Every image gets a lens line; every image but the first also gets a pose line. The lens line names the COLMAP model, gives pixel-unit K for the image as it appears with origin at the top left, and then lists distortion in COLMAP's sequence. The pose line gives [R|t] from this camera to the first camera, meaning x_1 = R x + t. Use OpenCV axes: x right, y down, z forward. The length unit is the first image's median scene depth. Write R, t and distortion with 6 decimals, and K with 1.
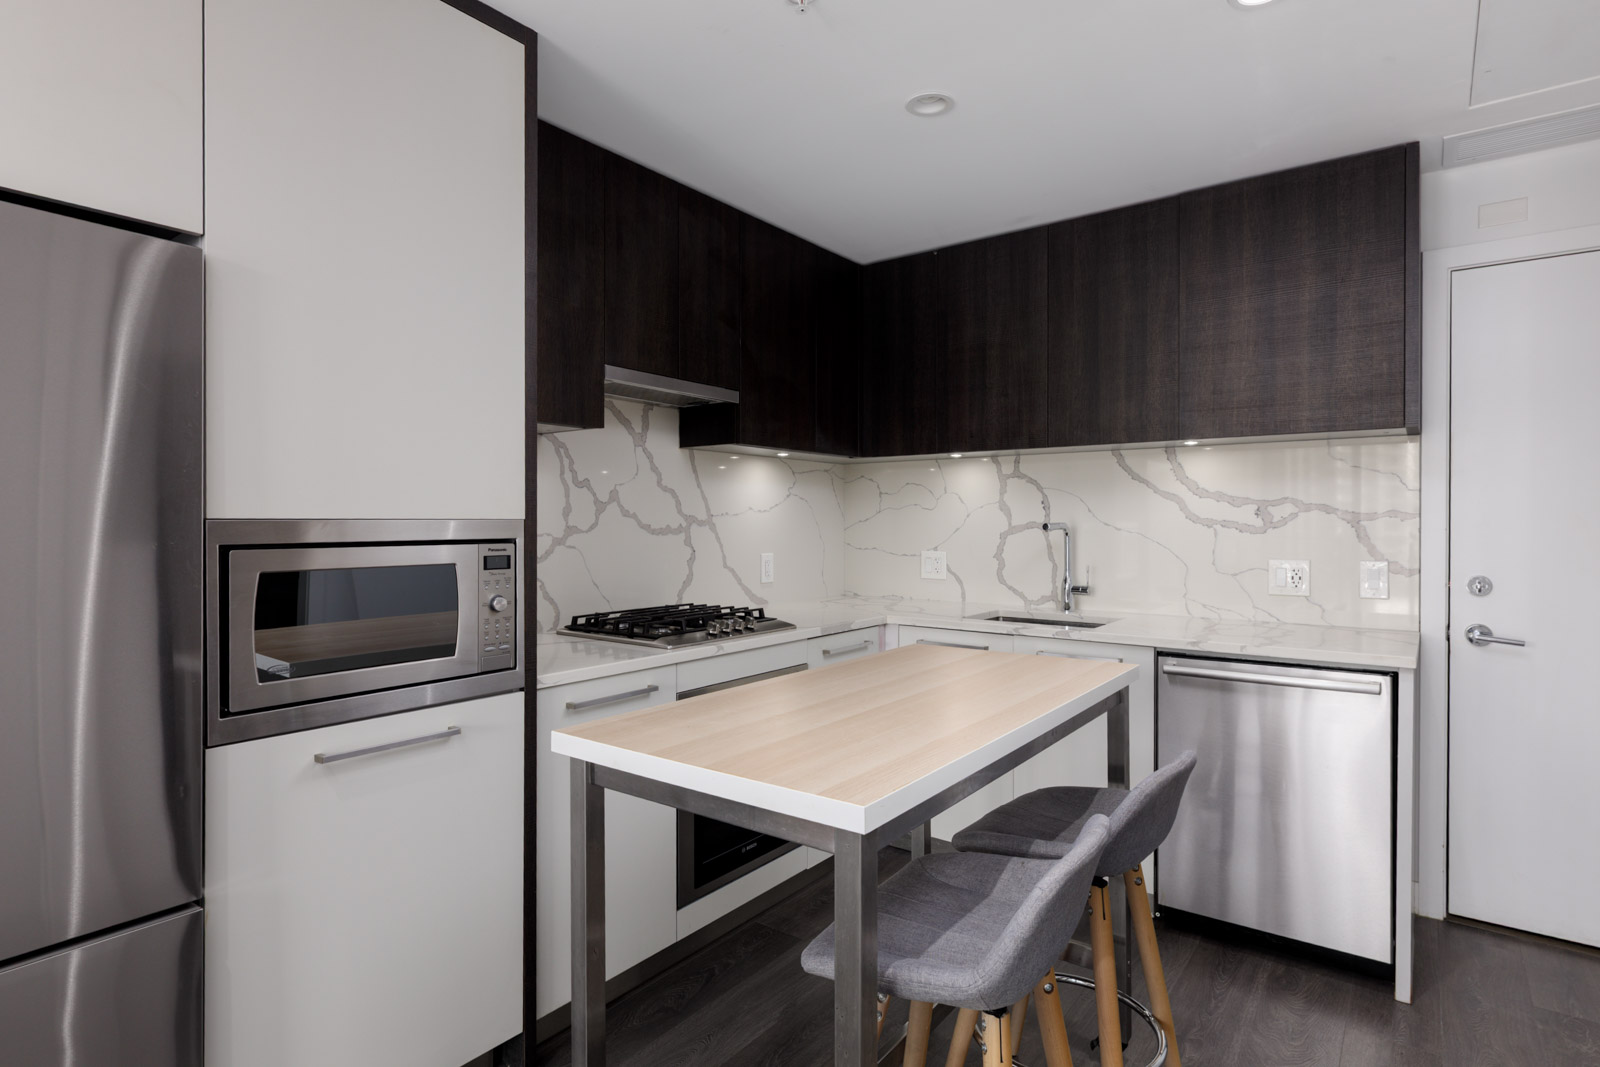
lens RADIAL K [[815.1, 0, 840.7], [0, 815.1, 523.4], [0, 0, 1]] dist [0.005052, 0.000486]
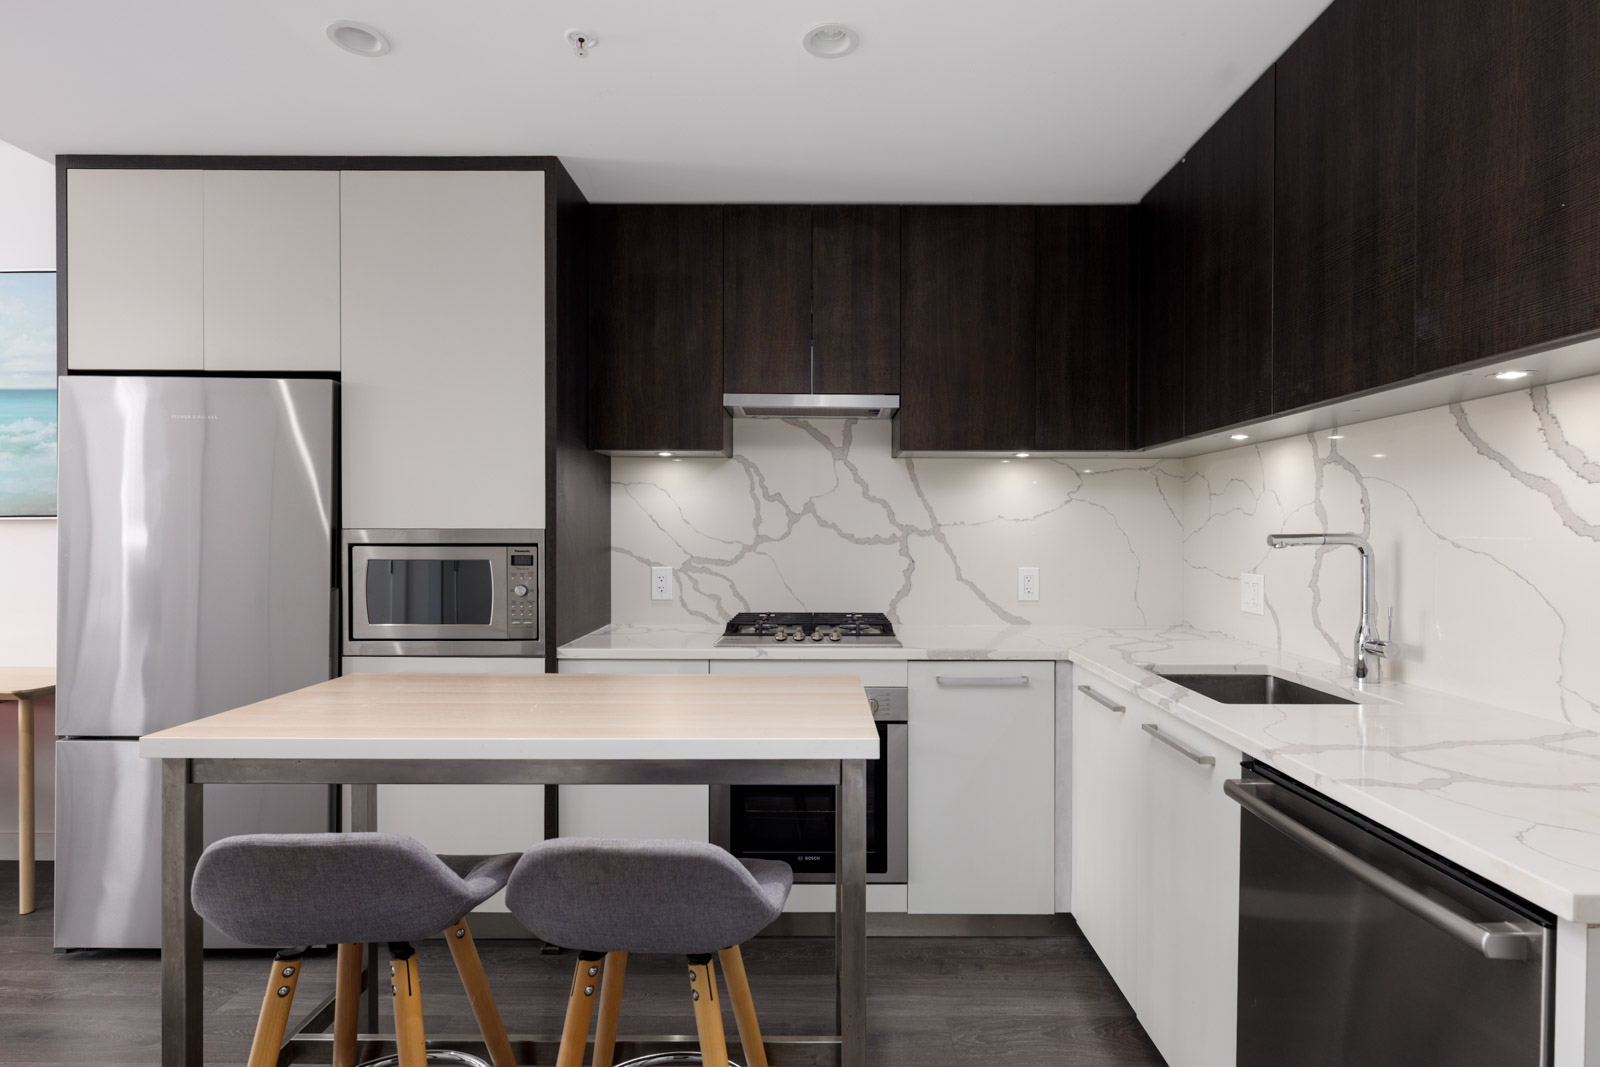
lens RADIAL K [[815.1, 0, 833.4], [0, 815.1, 539.8], [0, 0, 1]] dist [0.005052, 0.000486]
pose [[0.590801, 0.009128, -0.806766, 0.597954], [-0.003742, 0.999956, 0.008574, -0.000107], [0.806809, -0.002046, 0.590809, 0.370190]]
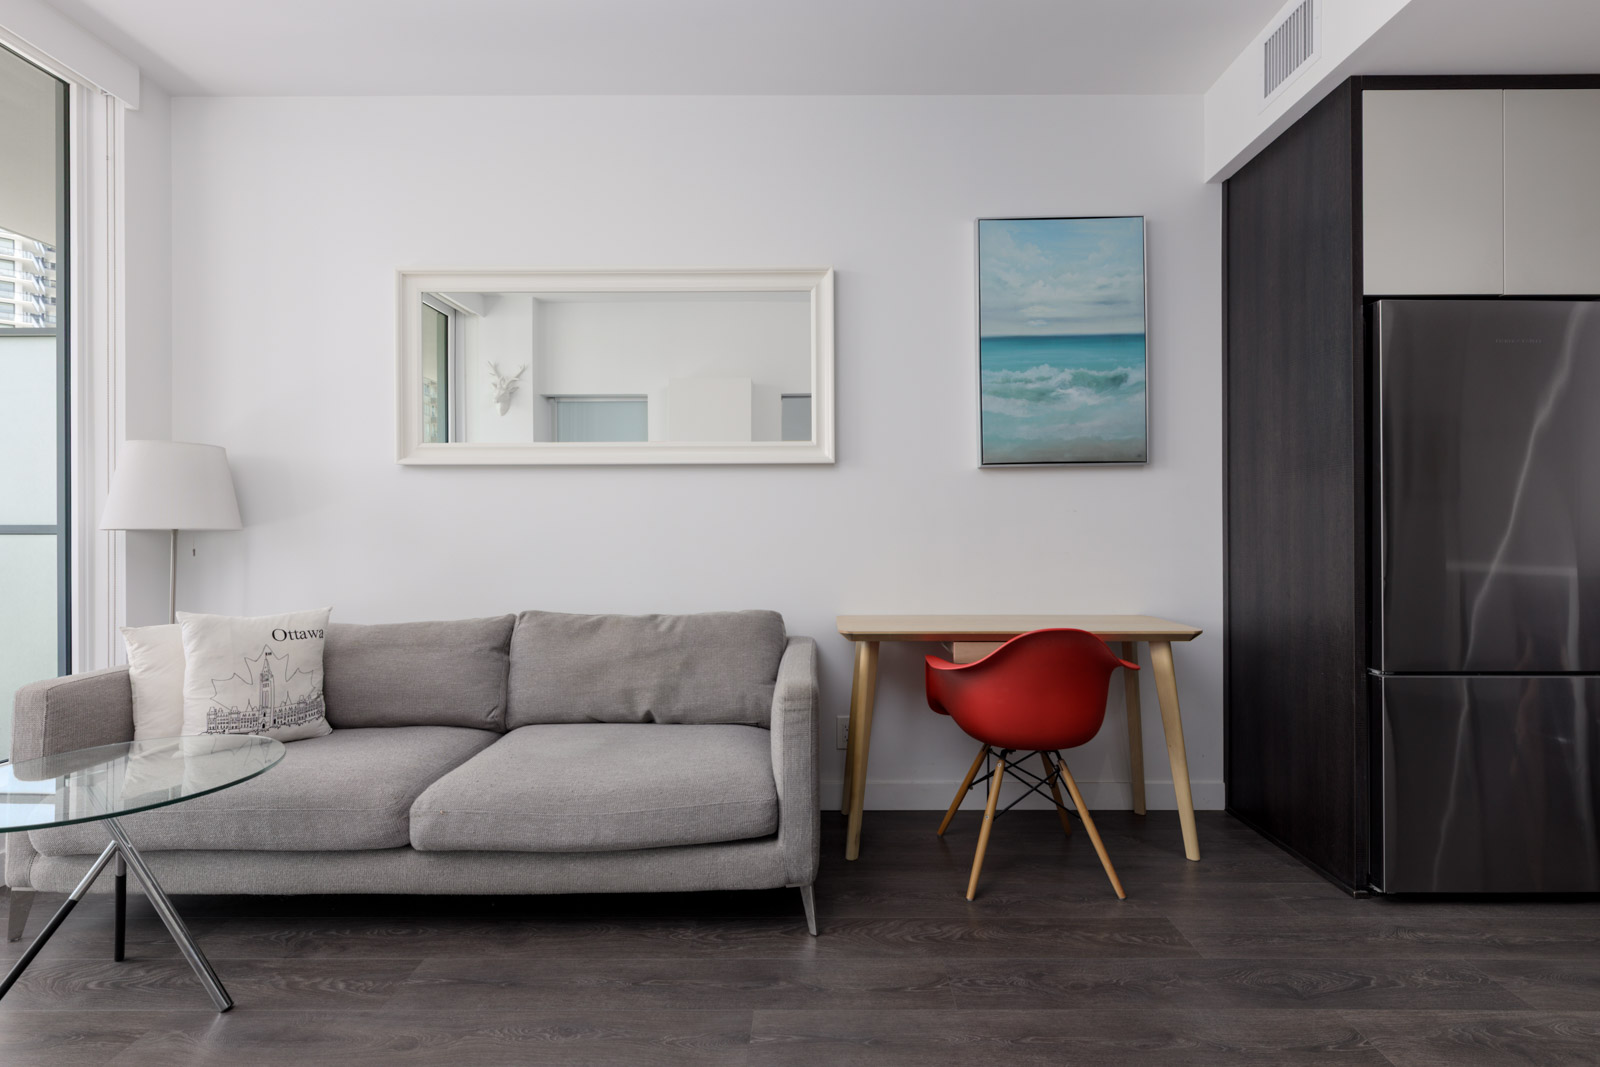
lens RADIAL K [[709.6, 0, 806.4], [0, 709.6, 522.4], [0, 0, 1]] dist [0.007465, -0.000466]
pose [[0.608079, -0.006349, -0.793851, -0.347371], [0.003234, 0.999980, -0.005520, 0.065240], [0.793870, 0.000789, 0.608087, -0.665828]]
